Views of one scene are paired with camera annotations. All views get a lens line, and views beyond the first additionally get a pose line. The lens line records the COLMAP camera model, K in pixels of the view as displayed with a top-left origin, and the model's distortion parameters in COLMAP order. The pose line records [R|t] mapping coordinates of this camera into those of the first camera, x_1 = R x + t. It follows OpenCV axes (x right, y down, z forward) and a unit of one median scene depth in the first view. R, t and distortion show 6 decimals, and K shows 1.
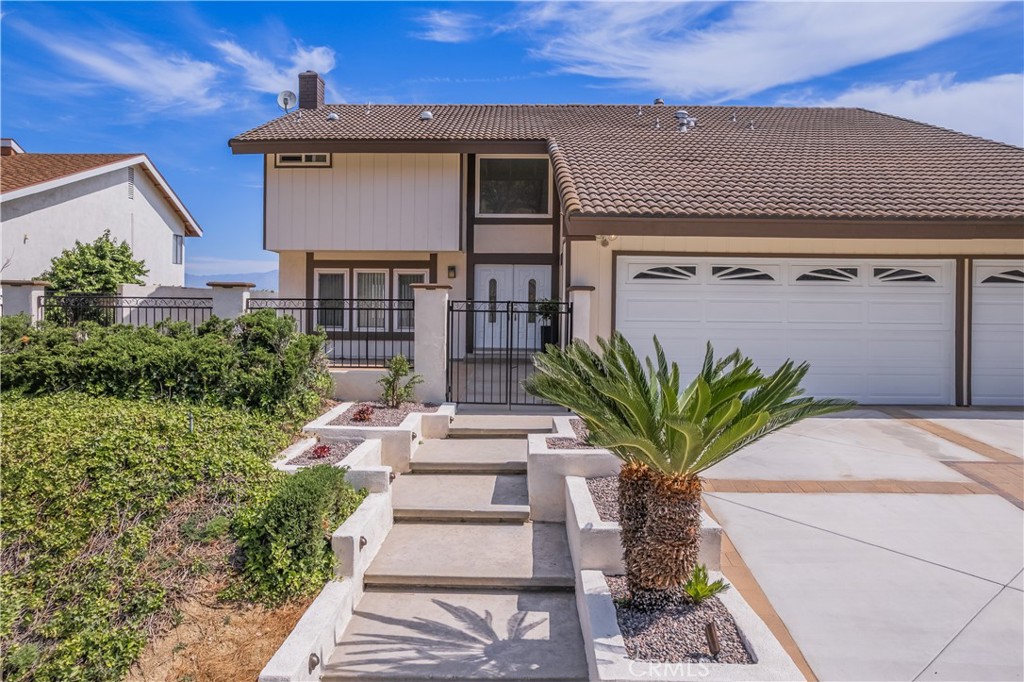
lens RADIAL K [[663.8, 0, 513.8], [0, 663.8, 332.5], [0, 0, 1]] dist [-0.069733, 0.050461]
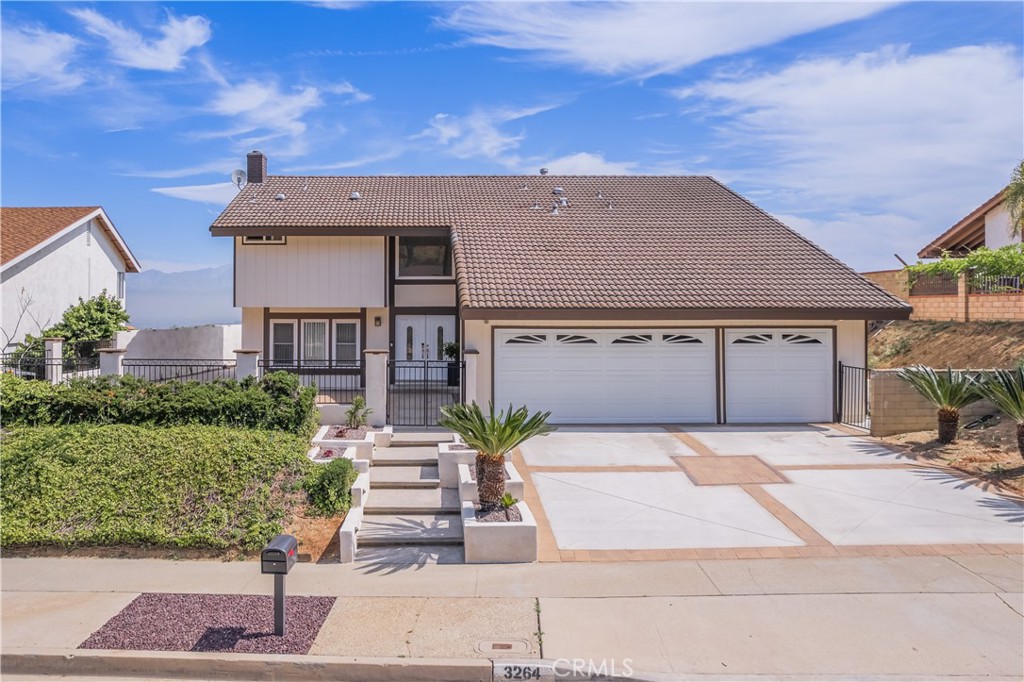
lens RADIAL K [[746.3, 0, 437.2], [0, 746.3, 328.5], [0, 0, 1]] dist [-0.055885, 0.028738]
pose [[0.999696, -0.006977, 0.023644, -0.023771], [0.007283, 0.999890, -0.012885, -0.113920], [-0.023552, 0.013053, 0.999637, -0.887568]]
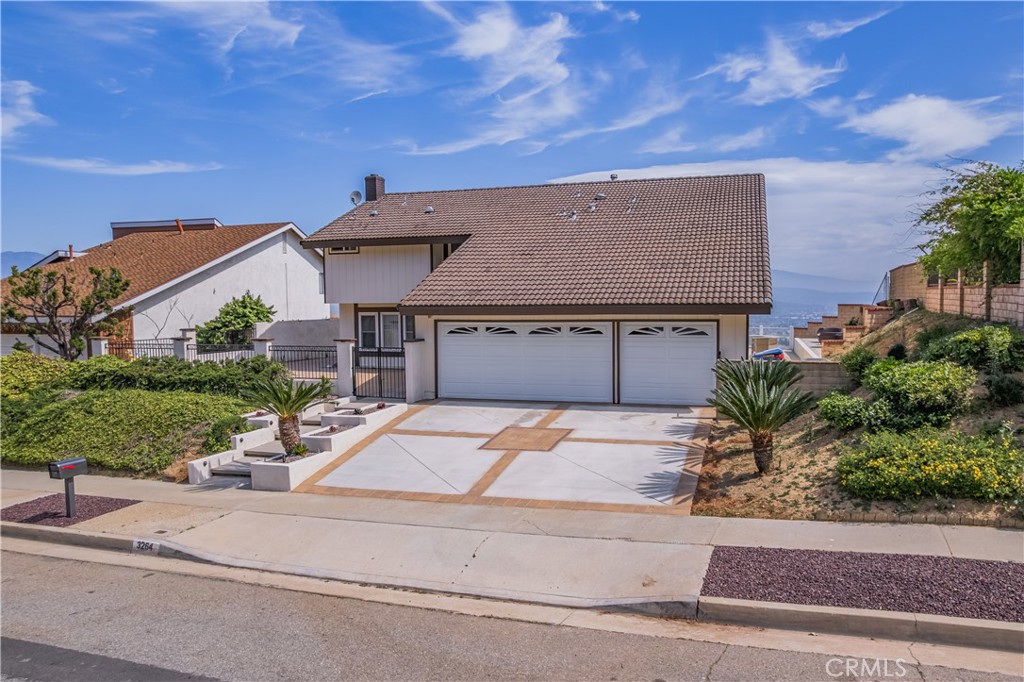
lens RADIAL K [[707.1, 0, 588.8], [0, 707.1, 344.9], [0, 0, 1]] dist [-0.065772, 0.033189]
pose [[0.972867, -0.000270, -0.231363, 1.274555], [0.008042, 0.999434, 0.032654, -0.135729], [0.231223, -0.033628, 0.972319, -1.087487]]
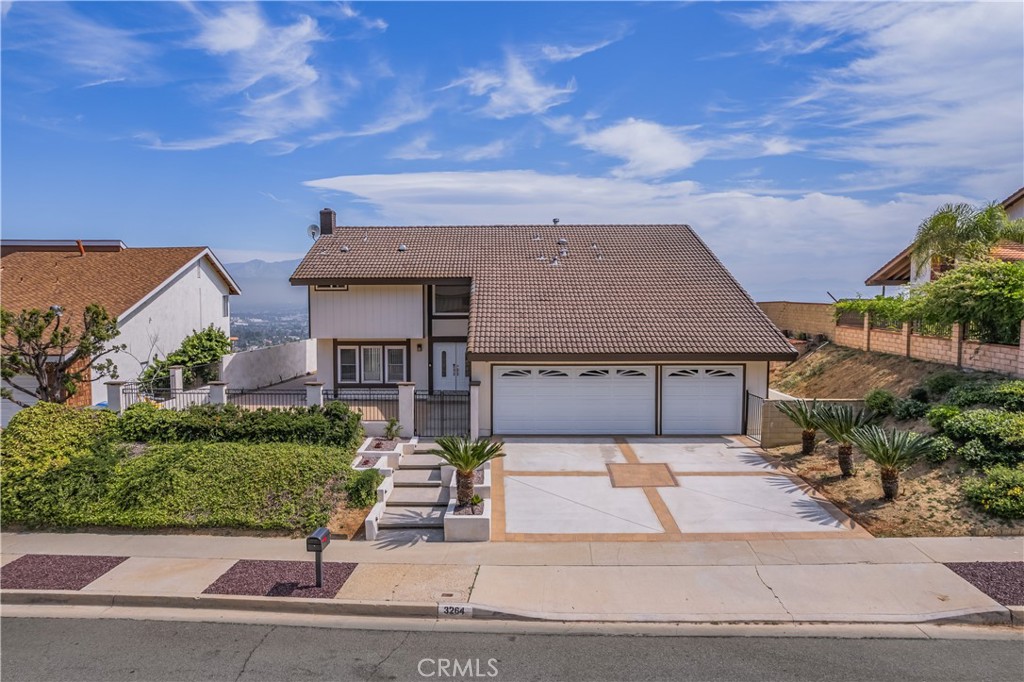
lens RADIAL K [[663.8, 0, 497.5], [0, 663.8, 357.3], [0, 0, 1]] dist [-0.069733, 0.050461]
pose [[0.999948, -0.008782, 0.005091, 0.190102], [0.008458, 0.998128, 0.060572, -0.326887], [-0.005613, -0.060525, 0.998151, -1.350341]]
